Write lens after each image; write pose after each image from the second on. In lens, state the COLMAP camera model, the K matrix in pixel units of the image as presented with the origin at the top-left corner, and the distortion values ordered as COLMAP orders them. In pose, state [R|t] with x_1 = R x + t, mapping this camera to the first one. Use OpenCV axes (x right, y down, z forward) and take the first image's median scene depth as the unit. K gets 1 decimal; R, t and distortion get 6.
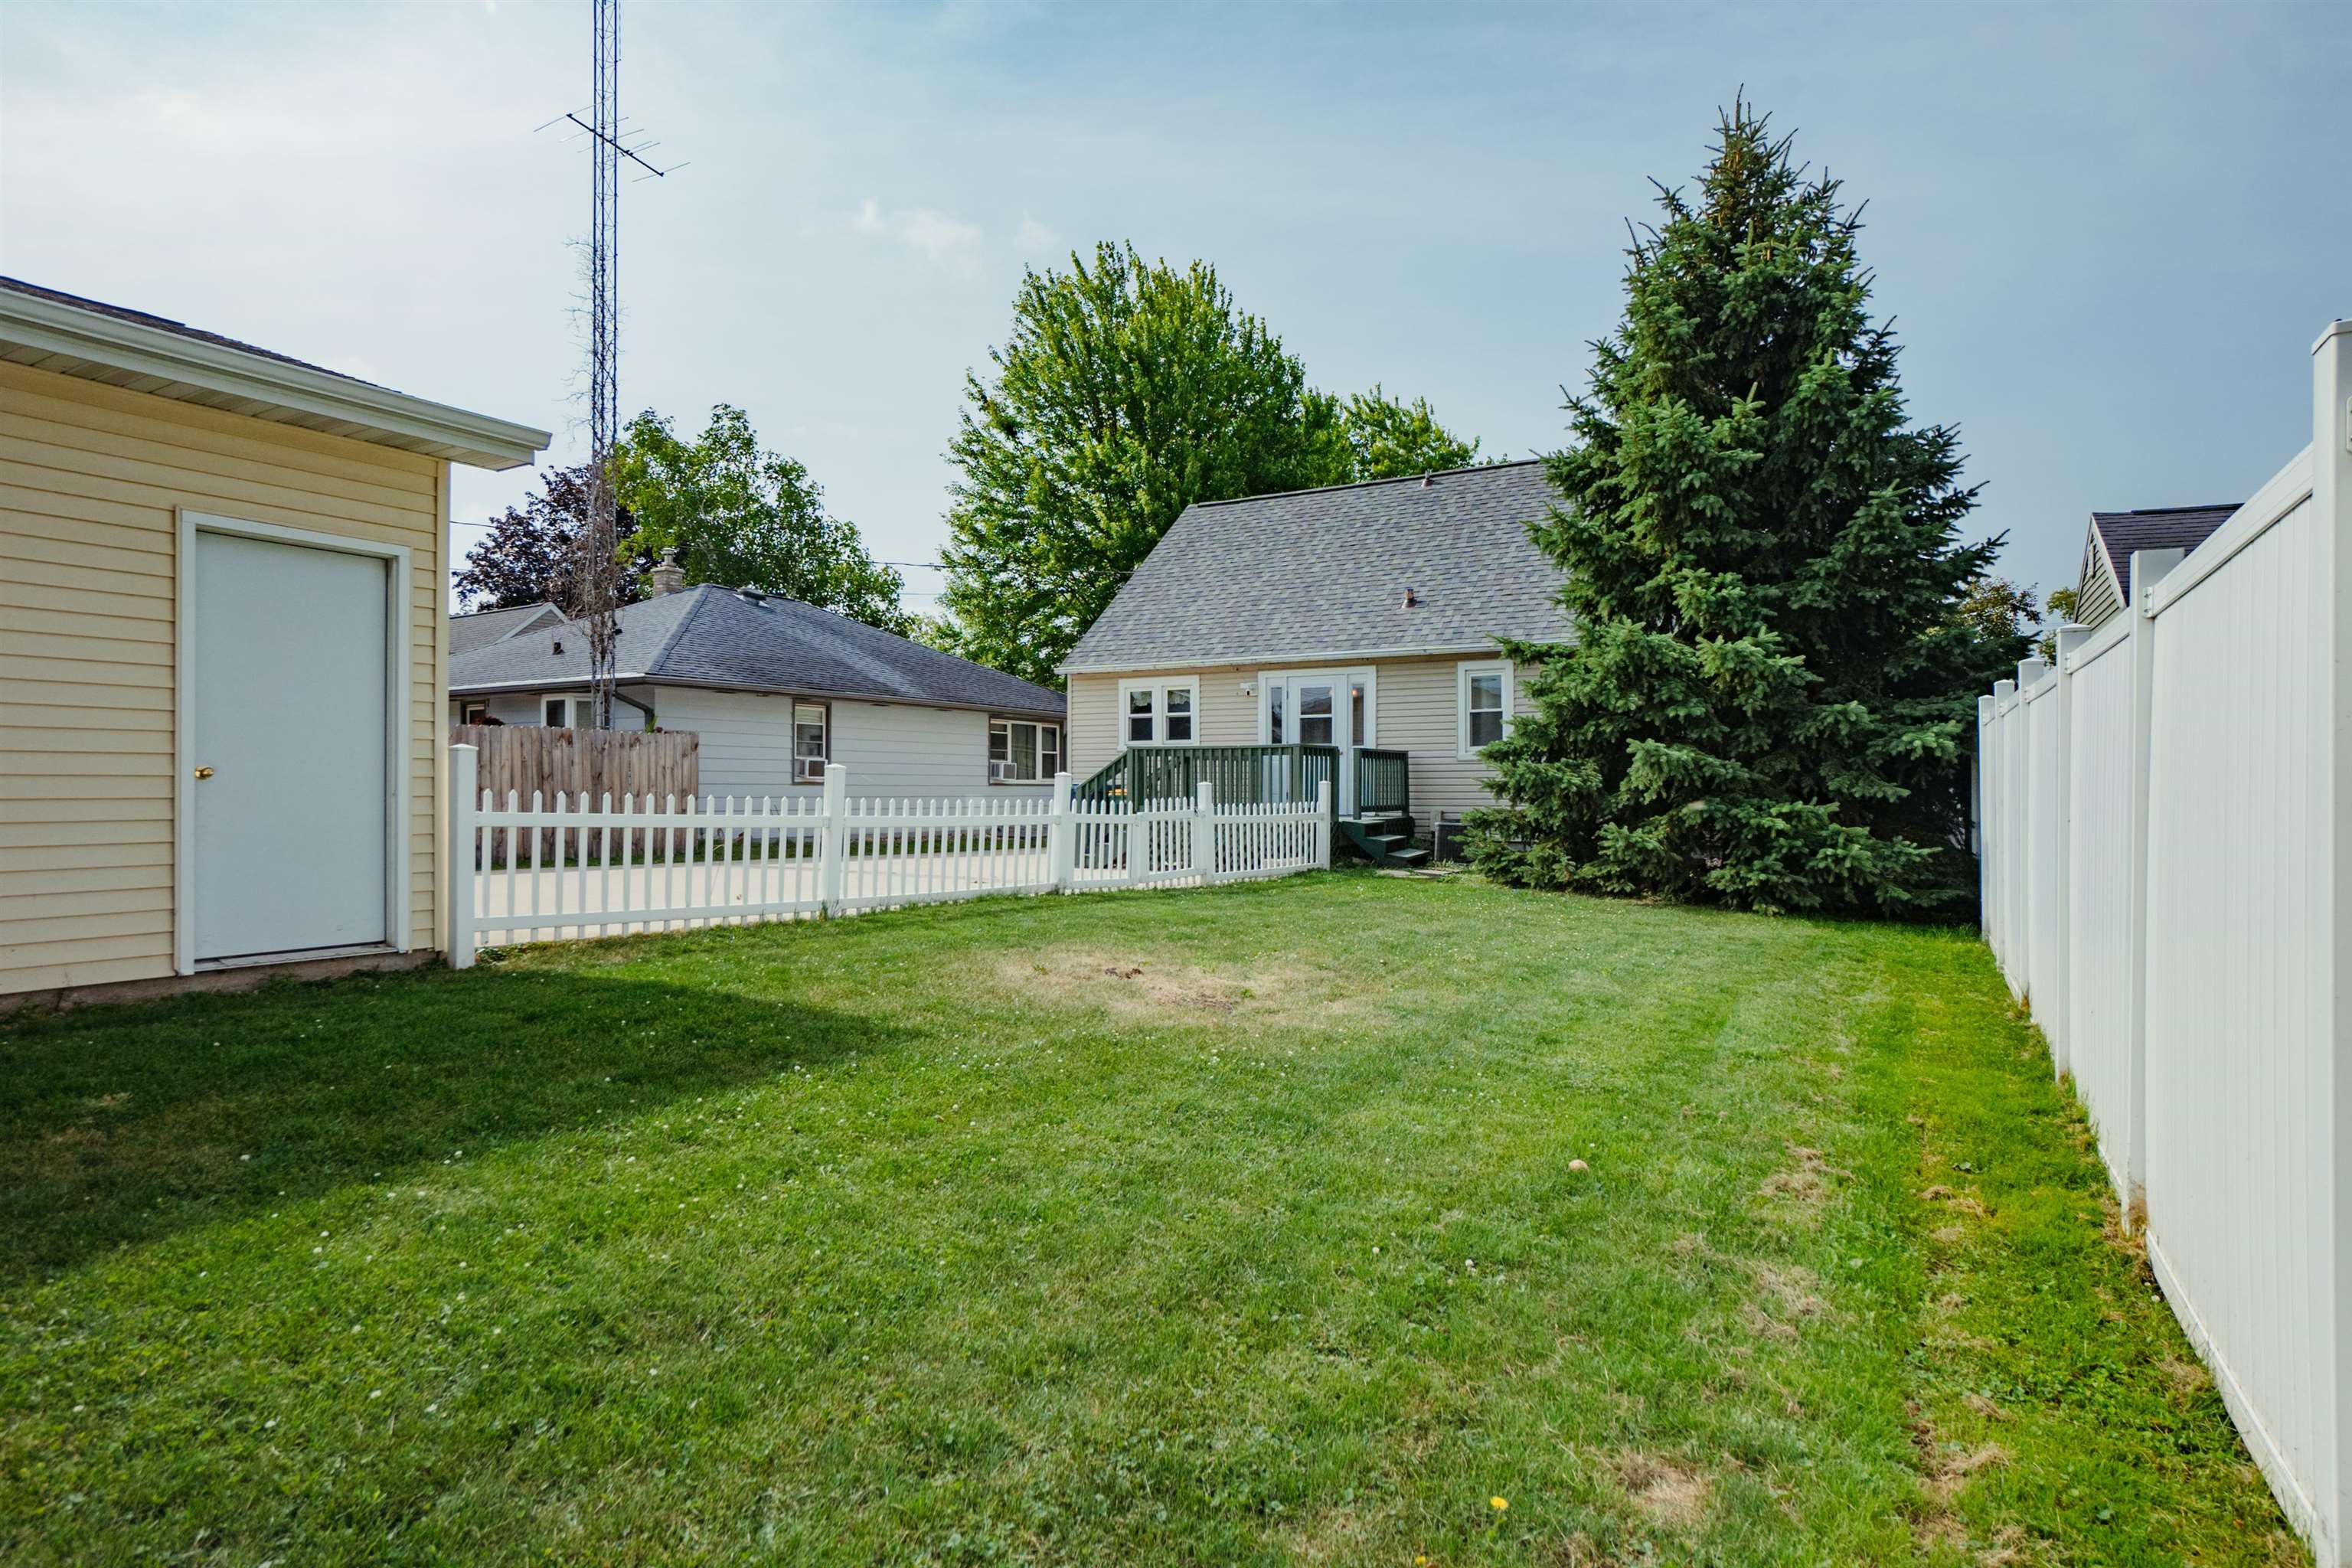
lens RADIAL K [[1253.9, 0, 1177.0], [0, 1253.9, 784.6], [0, 0, 1]] dist [-0.000492, -0.000046]
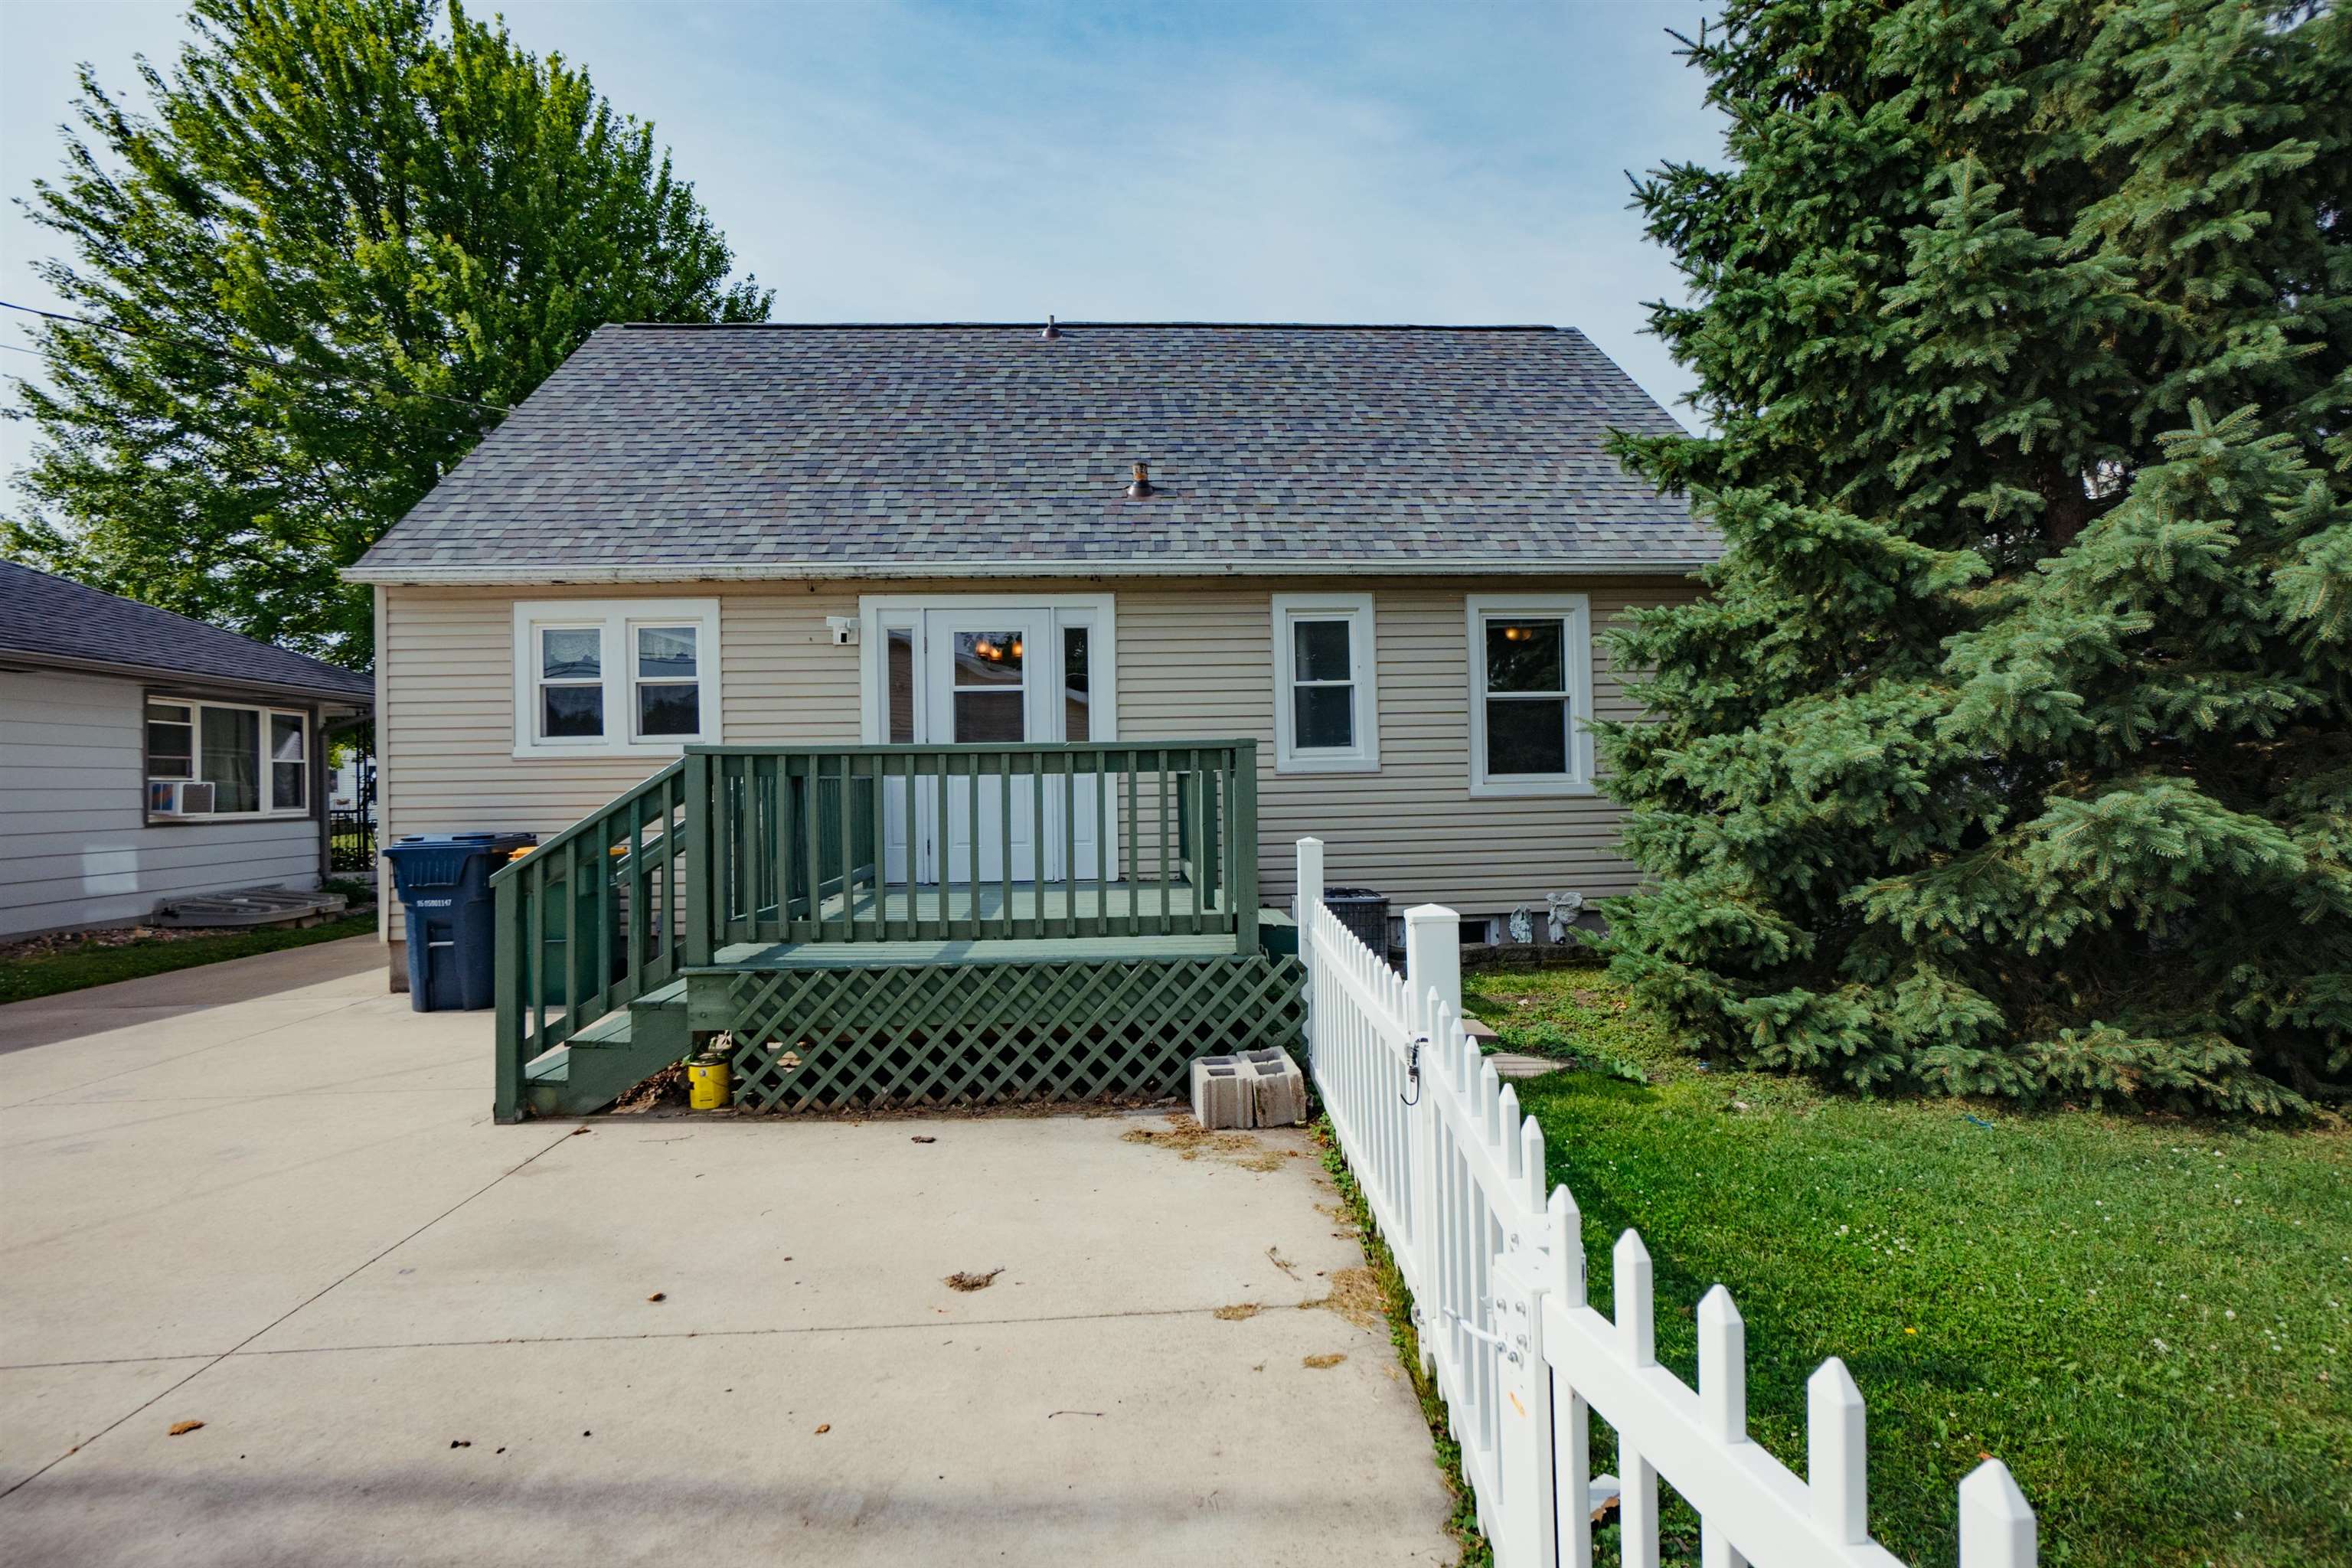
lens RADIAL K [[1150.1, 0, 1168.2], [0, 1150.1, 776.6], [0, 0, 1]] dist [-0.001160, 0.000795]
pose [[0.838354, -0.014426, 0.544936, -0.057540], [0.019067, 0.999814, -0.002866, -0.010721], [-0.544793, 0.012793, 0.838473, 0.392639]]
